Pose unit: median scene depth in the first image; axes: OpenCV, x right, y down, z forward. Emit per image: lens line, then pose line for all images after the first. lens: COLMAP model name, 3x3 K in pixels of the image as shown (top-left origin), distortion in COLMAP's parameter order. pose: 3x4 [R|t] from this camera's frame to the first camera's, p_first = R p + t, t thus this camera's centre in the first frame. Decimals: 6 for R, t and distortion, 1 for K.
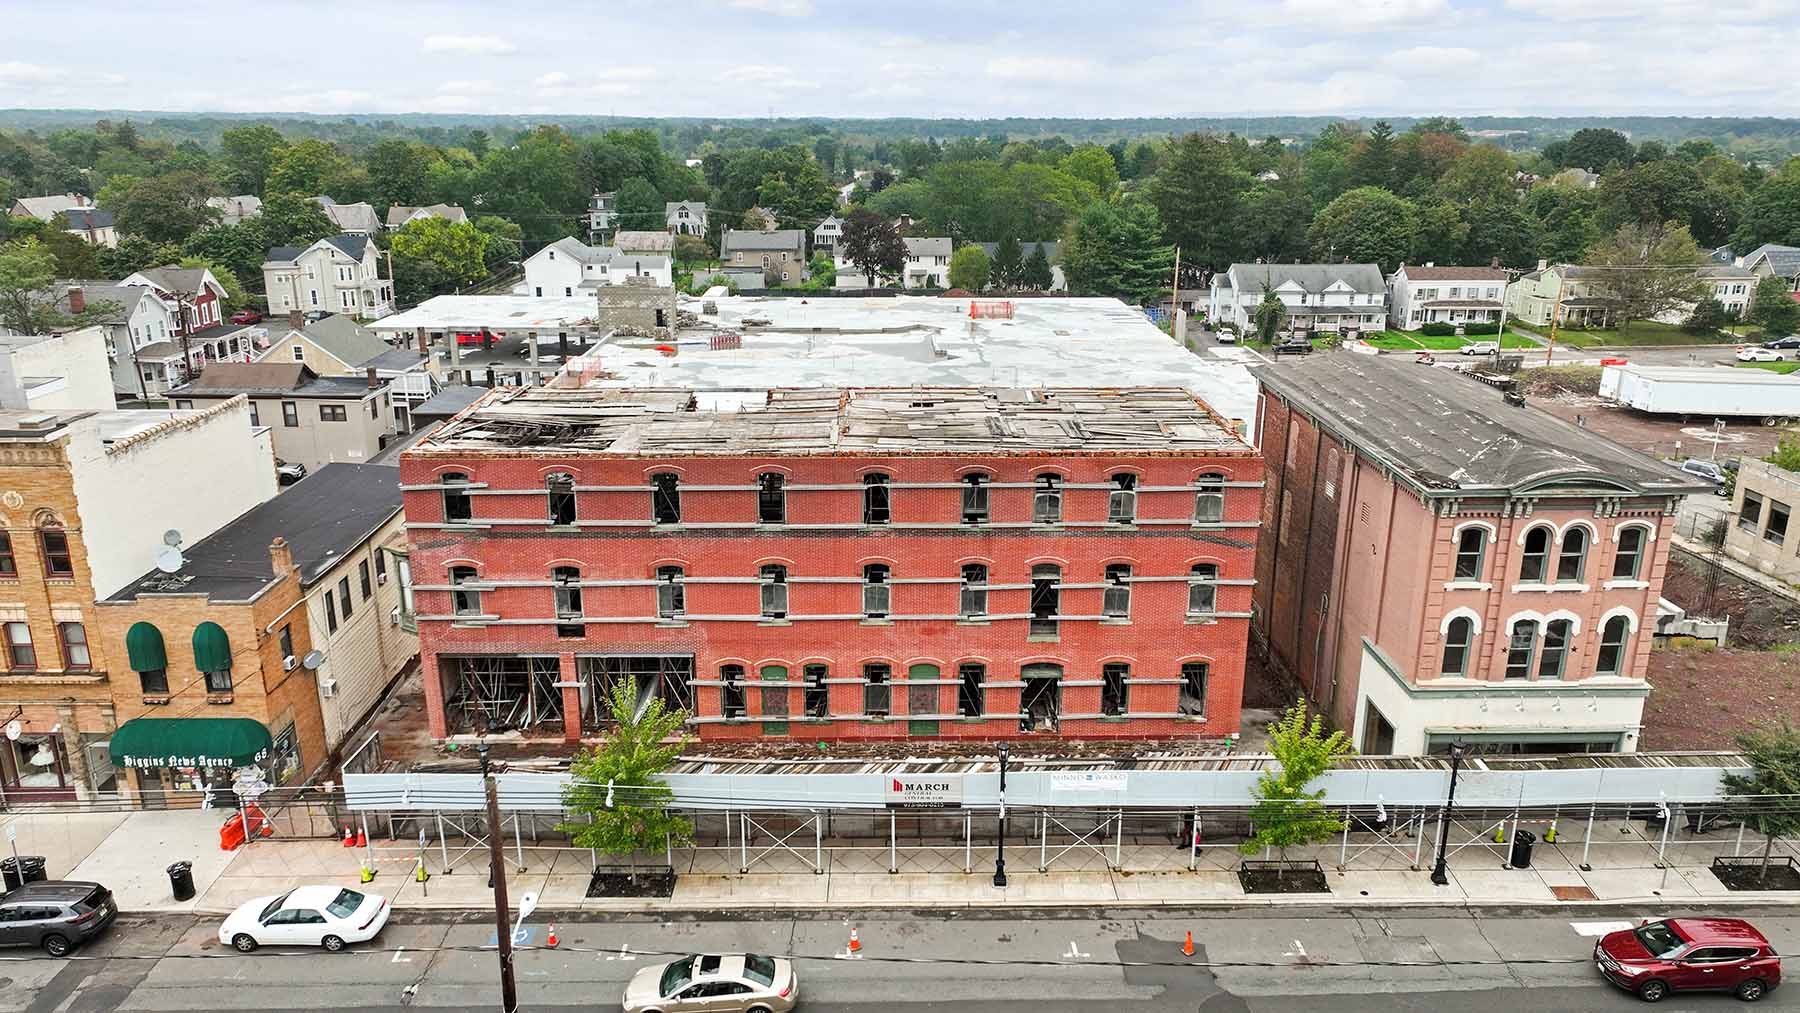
lens RADIAL K [[1309.2, 0, 889.7], [0, 1309.2, 512.3], [0, 0, 1]] dist [0.012766, -0.001962]
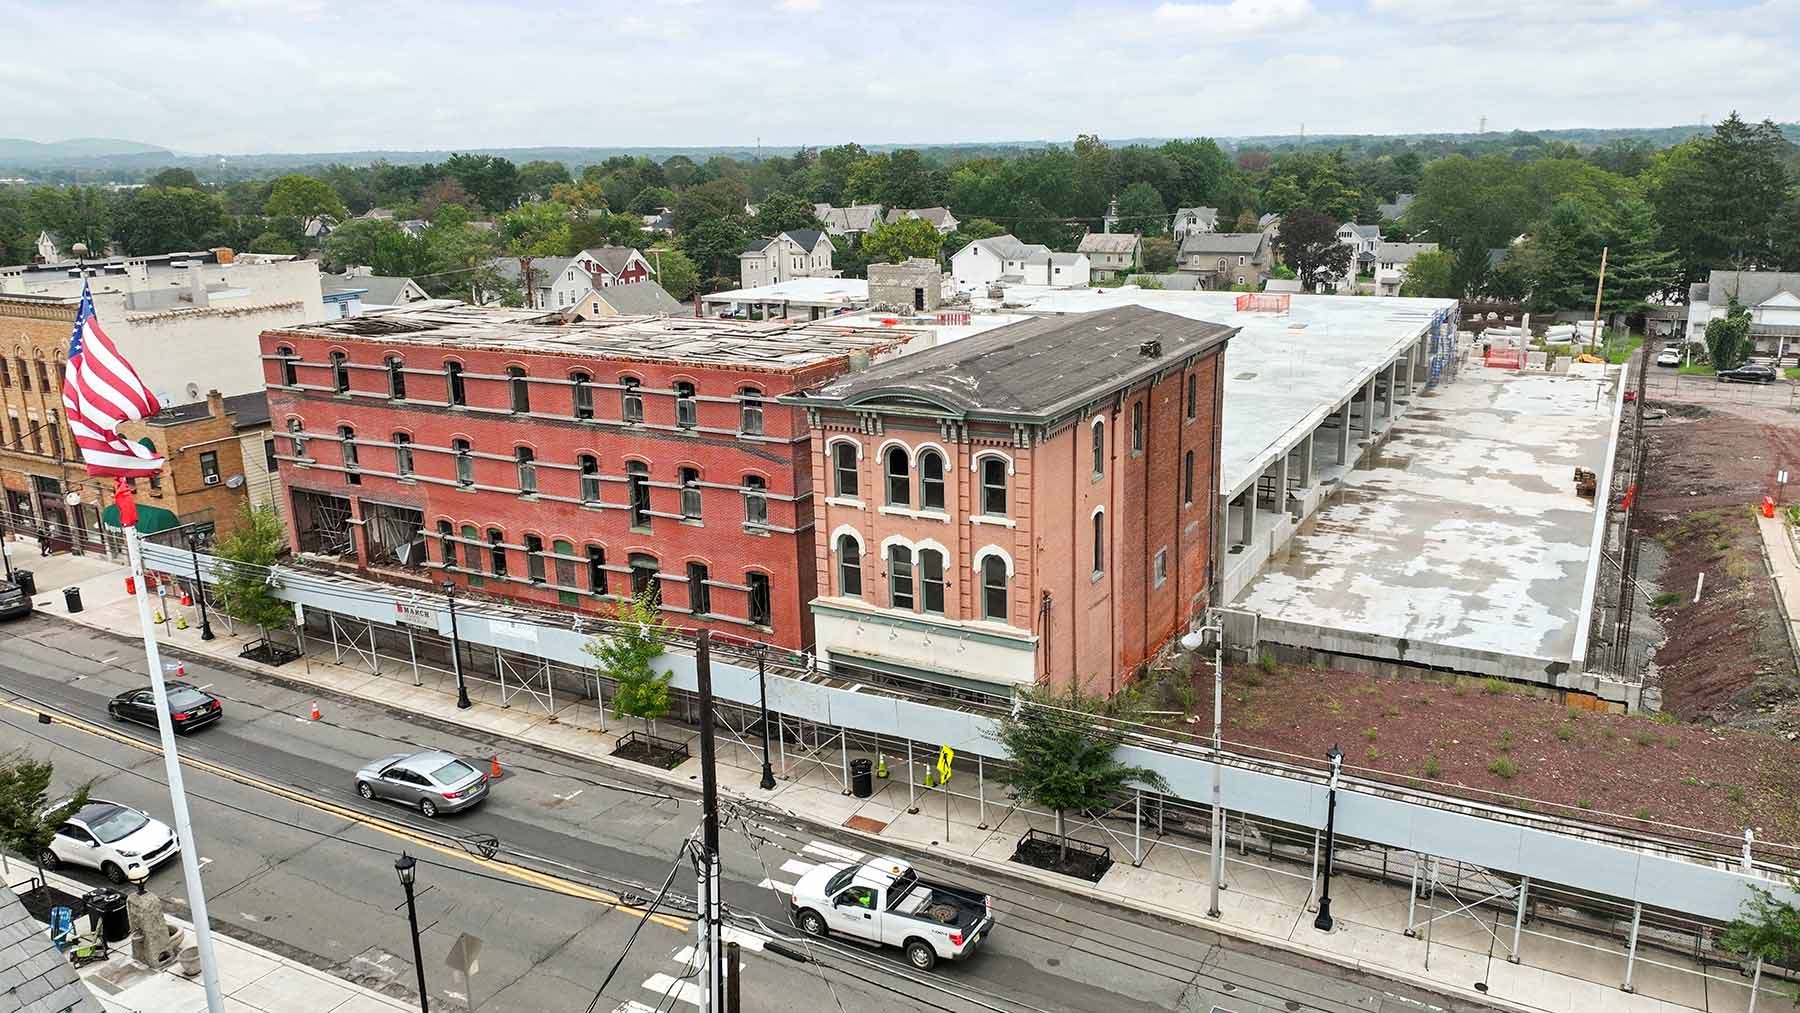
lens RADIAL K [[1309.2, 0, 806.0], [0, 1309.2, 520.1], [0, 0, 1]] dist [0.012766, -0.001962]
pose [[0.852360, 0.122444, -0.508419, 0.810858], [-0.127043, 0.991561, 0.025814, 0.041920], [0.507289, 0.042588, 0.860723, 0.119320]]
